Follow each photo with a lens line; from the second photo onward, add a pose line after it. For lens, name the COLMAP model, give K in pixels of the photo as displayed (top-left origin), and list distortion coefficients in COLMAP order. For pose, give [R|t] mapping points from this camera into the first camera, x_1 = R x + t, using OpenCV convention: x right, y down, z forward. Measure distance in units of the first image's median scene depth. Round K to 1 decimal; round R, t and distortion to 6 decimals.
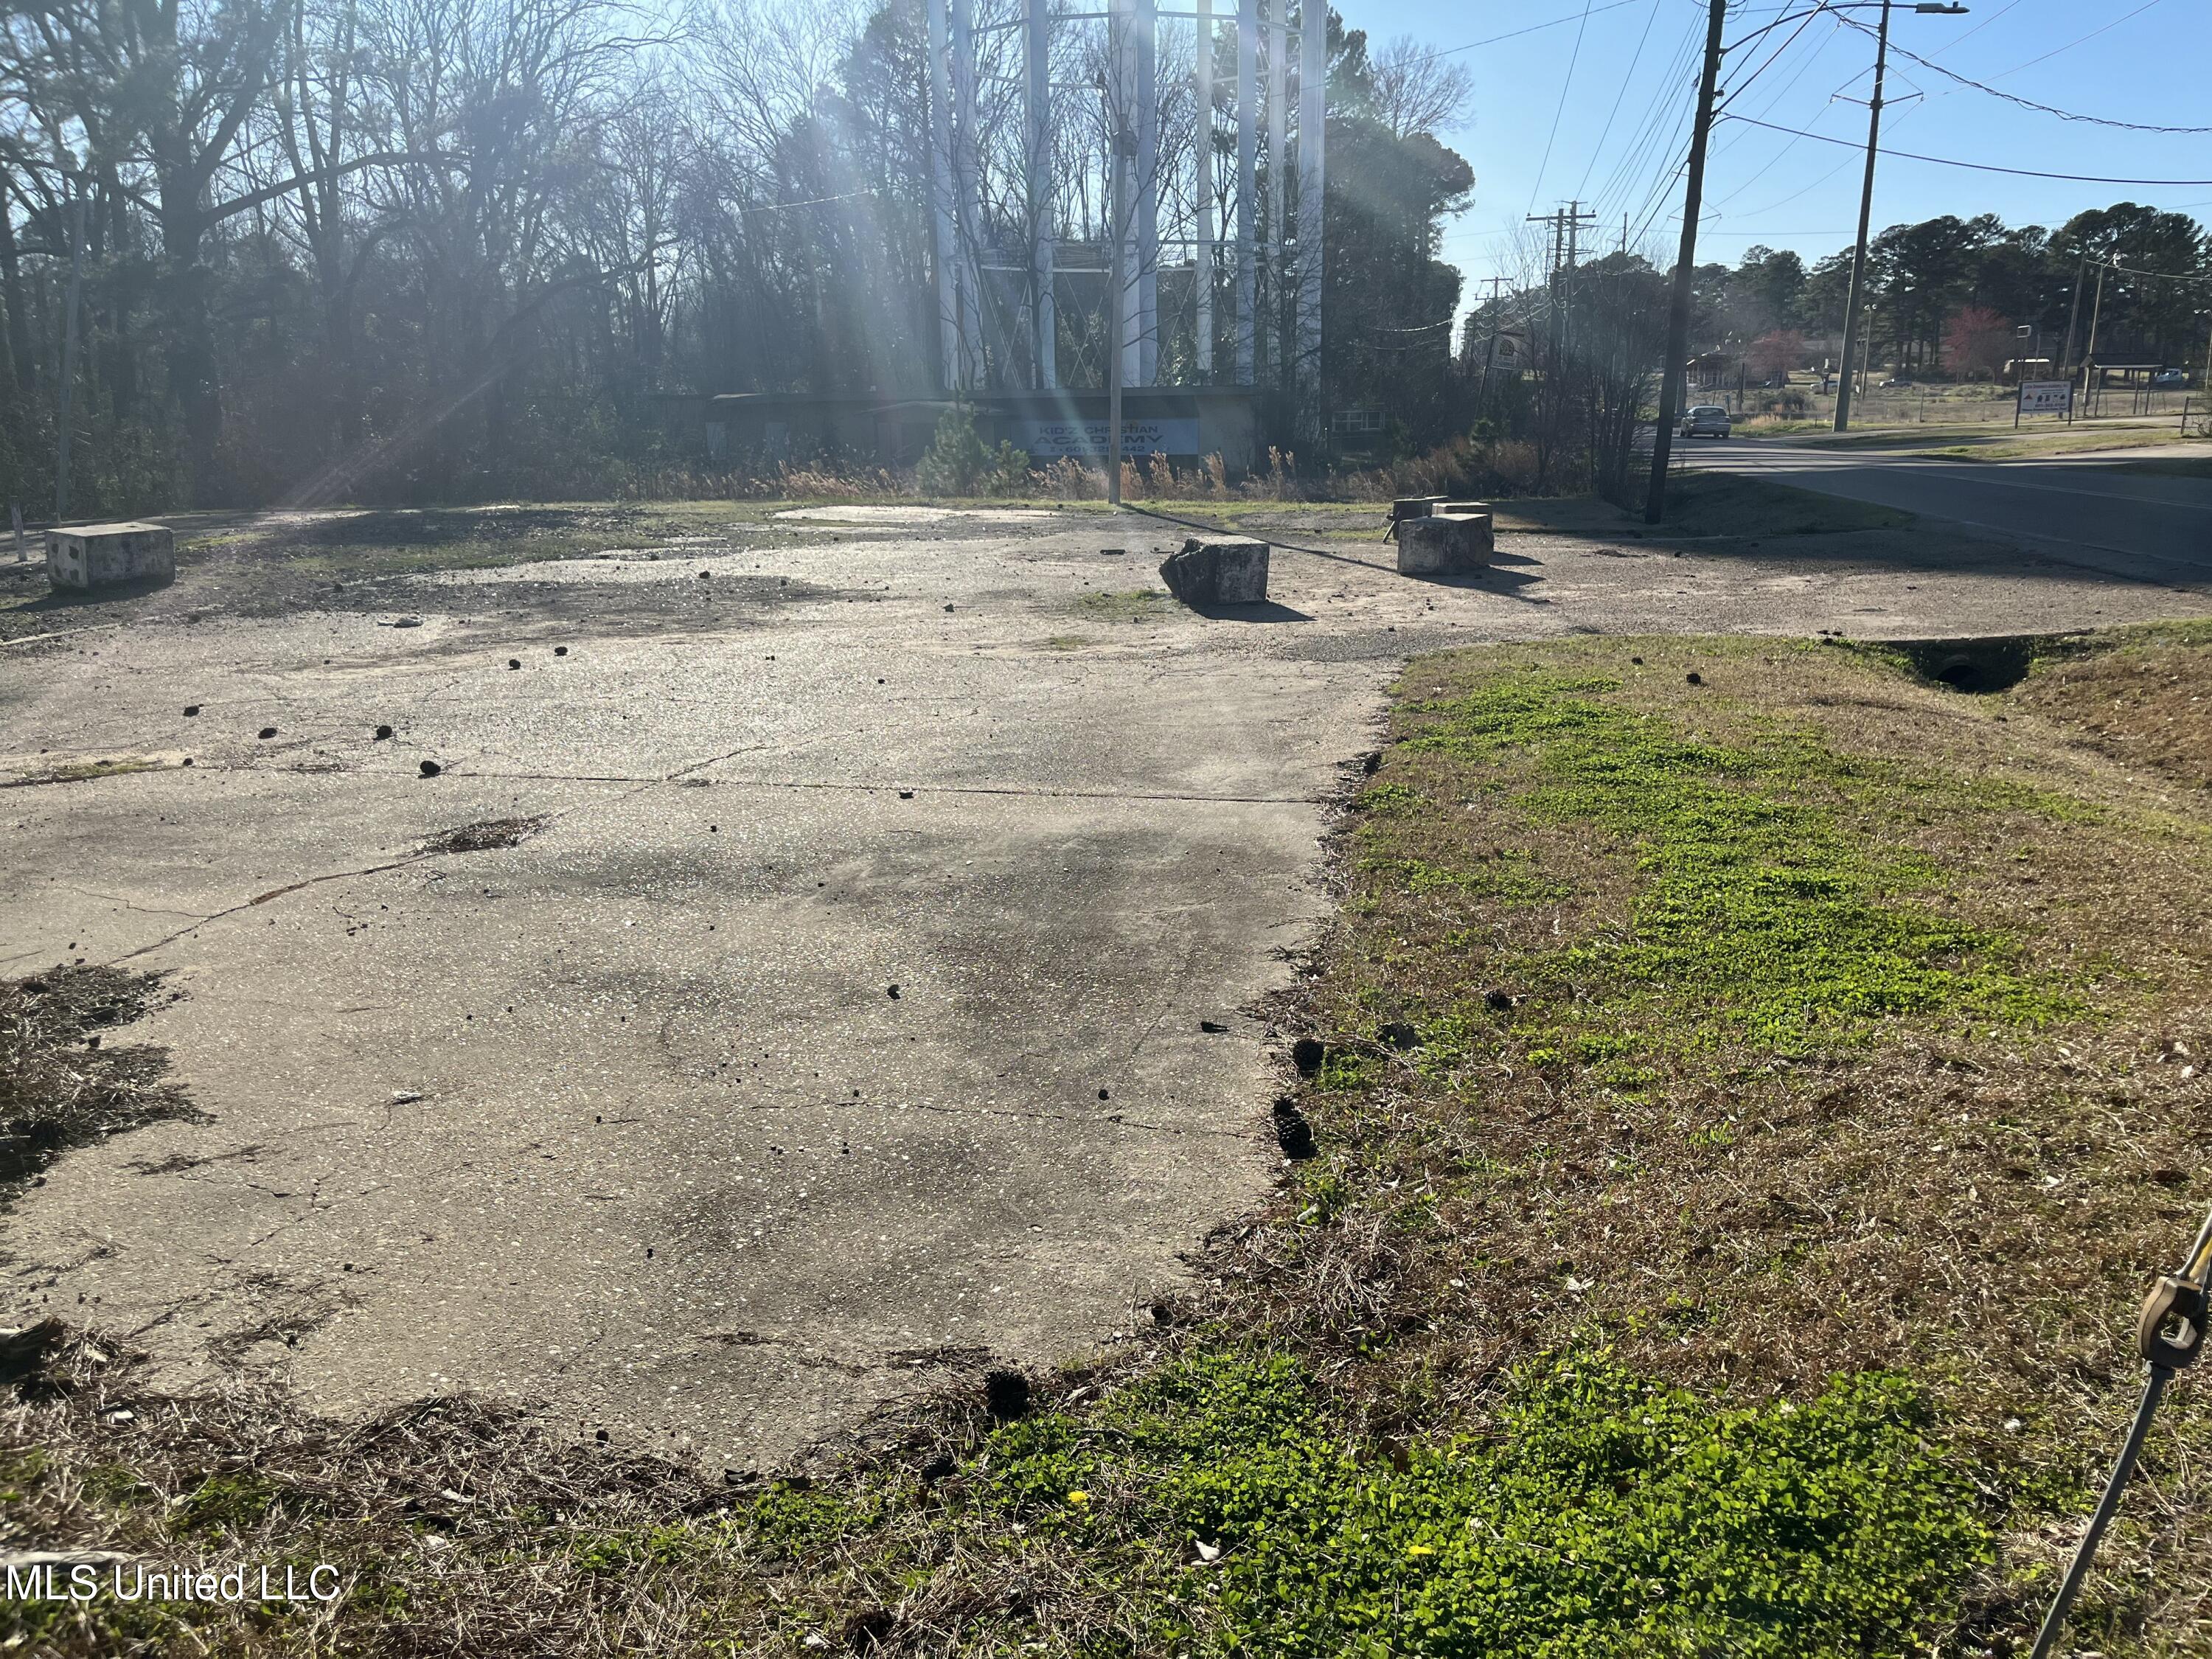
lens RADIAL K [[1671.9, 0, 1091.2], [0, 1671.9, 845.7], [0, 0, 1]] dist [0.057265, -0.080441]
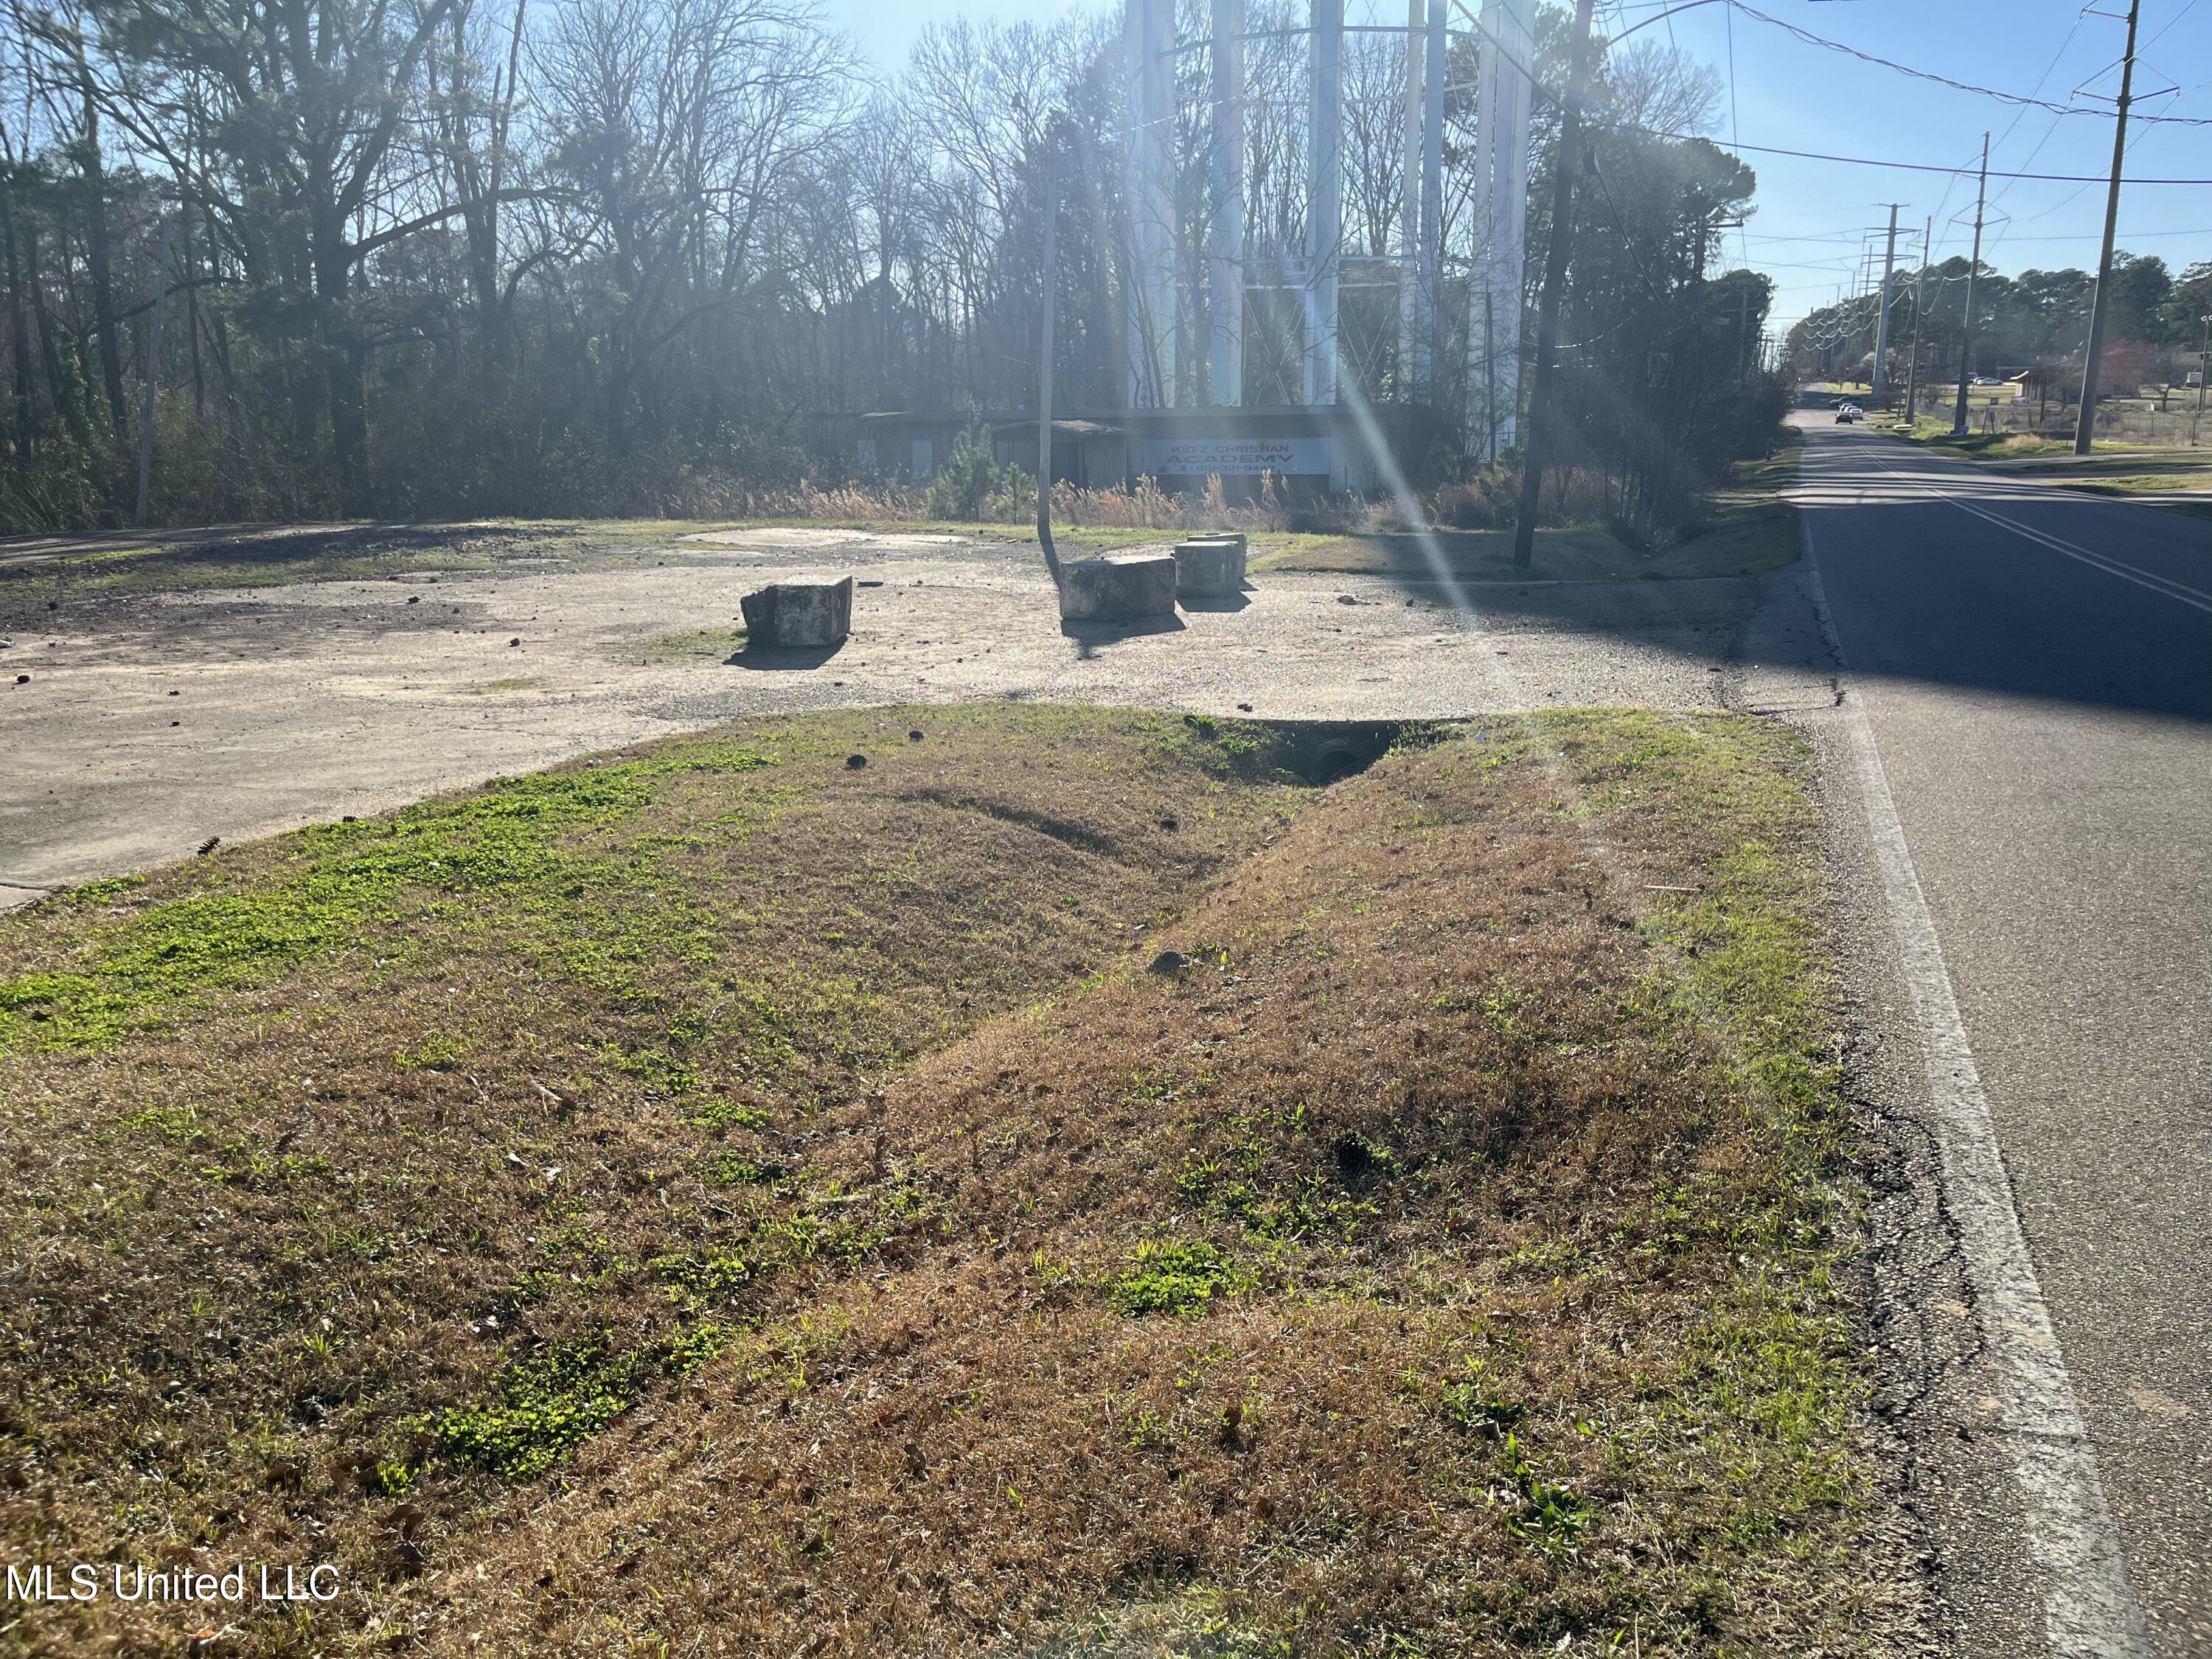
lens RADIAL K [[1668.4, 0, 1079.1], [0, 1668.4, 827.0], [0, 0, 1]] dist [0.067722, -0.089319]
pose [[0.984836, 0.044741, -0.167617, 0.588150], [-0.047707, 0.998767, -0.013712, -0.054464], [0.166797, 0.021500, 0.985757, 0.132557]]
